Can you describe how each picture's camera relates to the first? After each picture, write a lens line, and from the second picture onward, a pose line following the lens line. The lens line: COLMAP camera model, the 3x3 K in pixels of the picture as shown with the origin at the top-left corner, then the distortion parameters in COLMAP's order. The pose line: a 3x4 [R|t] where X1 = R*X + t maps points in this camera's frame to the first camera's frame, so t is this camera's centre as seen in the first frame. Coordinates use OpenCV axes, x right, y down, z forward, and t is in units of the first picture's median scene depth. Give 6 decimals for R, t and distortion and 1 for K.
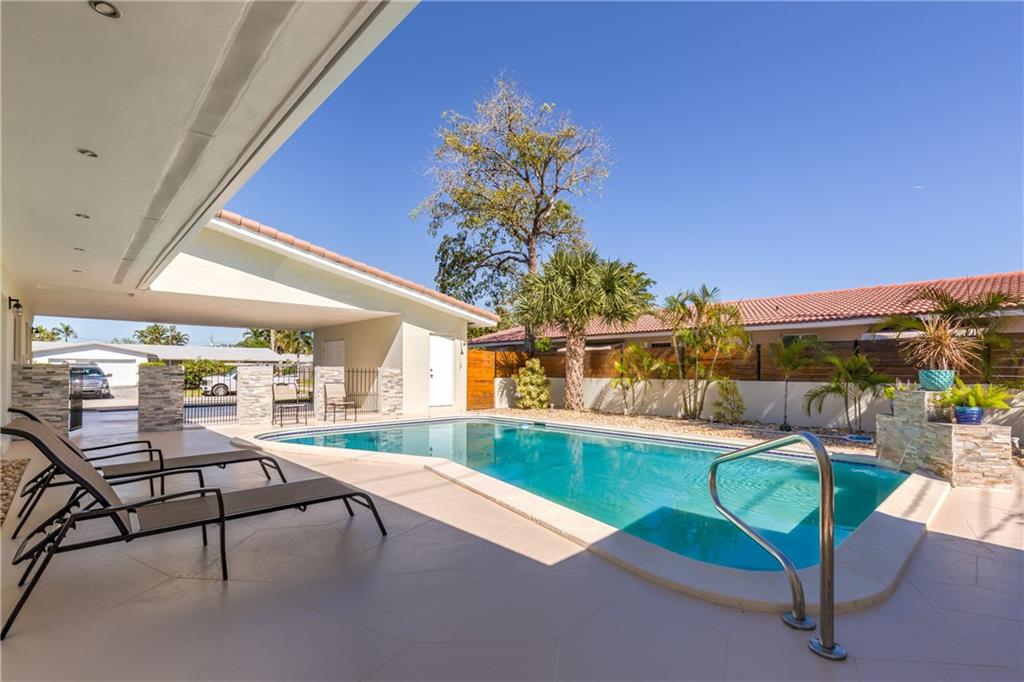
lens RADIAL K [[471.0, 0, 519.8], [0, 471.0, 363.5], [0, 0, 1]] dist [0.004149, -0.000068]
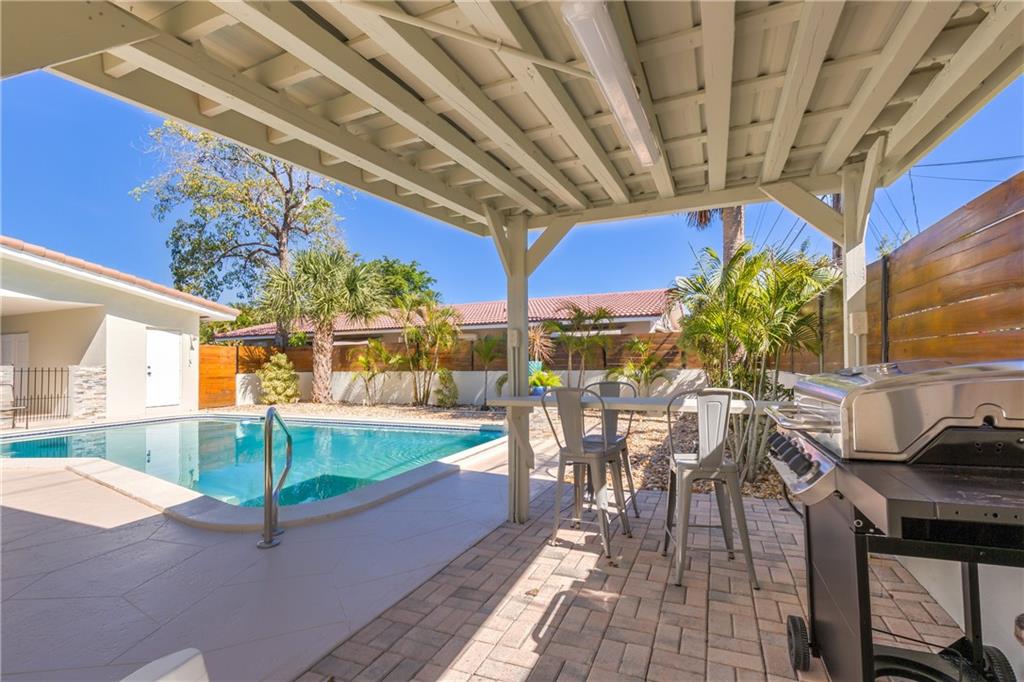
lens RADIAL K [[459.2, 0, 510.8], [0, 459.2, 350.7], [0, 0, 1]] dist [0.000589, 0.000098]
pose [[0.918763, -0.005829, 0.394766, 0.098522], [0.010497, 0.999898, -0.009666, -0.002177], [-0.394670, 0.013025, 0.918731, -0.091835]]
